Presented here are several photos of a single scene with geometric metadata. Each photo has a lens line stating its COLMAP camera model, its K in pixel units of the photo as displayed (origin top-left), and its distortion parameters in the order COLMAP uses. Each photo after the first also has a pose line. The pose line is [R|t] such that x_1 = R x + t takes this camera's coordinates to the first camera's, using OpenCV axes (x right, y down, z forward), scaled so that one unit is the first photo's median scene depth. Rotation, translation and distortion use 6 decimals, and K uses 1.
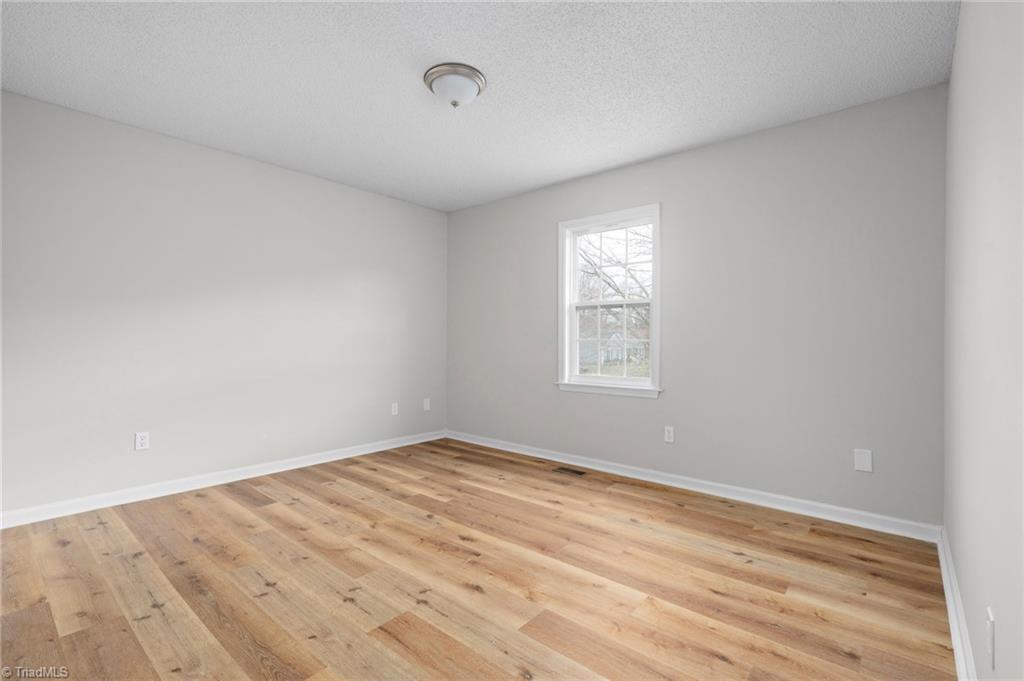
lens RADIAL K [[460.9, 0, 516.2], [0, 460.9, 336.6], [0, 0, 1]] dist [-0.005114, -0.000175]
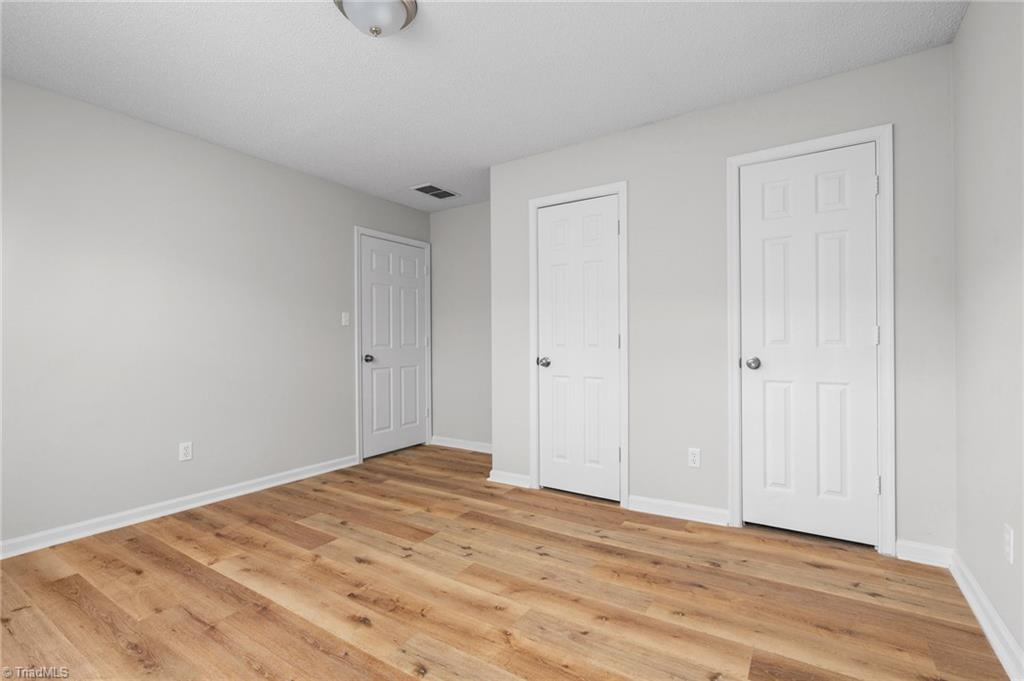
lens RADIAL K [[460.9, 0, 515.5], [0, 460.9, 339.9], [0, 0, 1]] dist [-0.005114, -0.000175]
pose [[-0.992080, 0.001517, -0.125601, -0.303067], [0.003265, 0.999901, -0.013718, 0.012345], [0.125568, -0.014020, -0.991986, 2.051133]]
